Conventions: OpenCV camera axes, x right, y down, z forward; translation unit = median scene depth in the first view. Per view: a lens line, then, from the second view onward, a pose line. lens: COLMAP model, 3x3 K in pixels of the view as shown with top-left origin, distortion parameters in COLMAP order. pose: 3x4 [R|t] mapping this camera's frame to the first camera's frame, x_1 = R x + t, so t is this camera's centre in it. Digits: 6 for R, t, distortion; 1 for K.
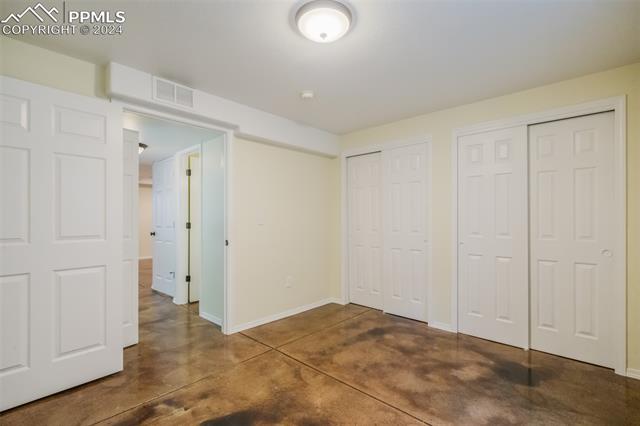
lens RADIAL K [[291.5, 0, 319.9], [0, 291.5, 215.3], [0, 0, 1]] dist [0.001275, 0.000139]
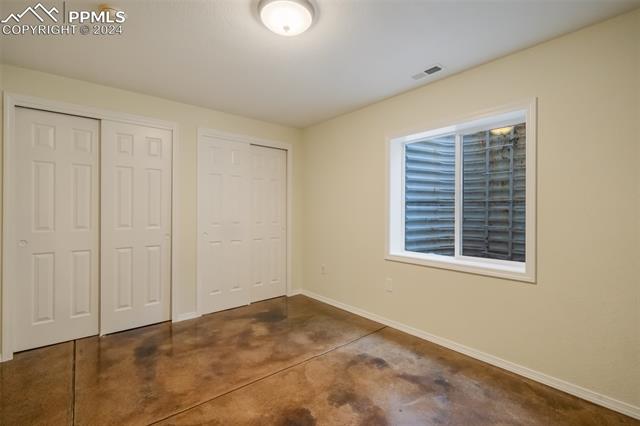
lens RADIAL K [[283.4, 0, 321.4], [0, 283.4, 213.0], [0, 0, 1]] dist [0.004491, -0.000255]
pose [[0.142196, -0.006531, 0.989817, -0.659847], [-0.010462, 0.999912, 0.008100, 0.006814], [-0.989783, -0.011507, 0.142115, 0.527611]]
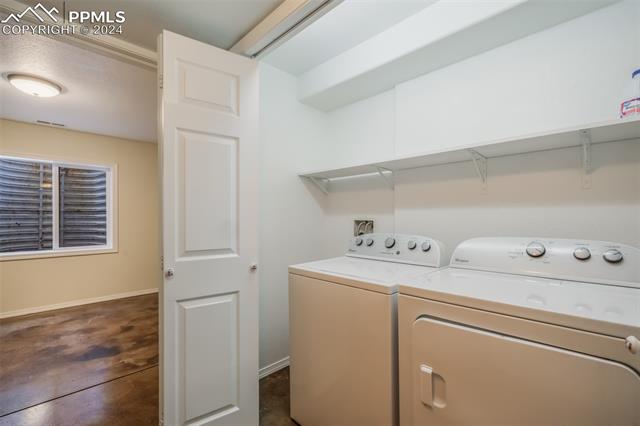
lens RADIAL K [[283.4, 0, 324.8], [0, 283.4, 218.6], [0, 0, 1]] dist [0.004491, -0.000255]
pose [[-0.999493, 0.006158, 0.031229, -1.063911], [0.006053, 0.999976, -0.003455, 0.022580], [-0.031250, -0.003264, -0.999506, 1.698996]]
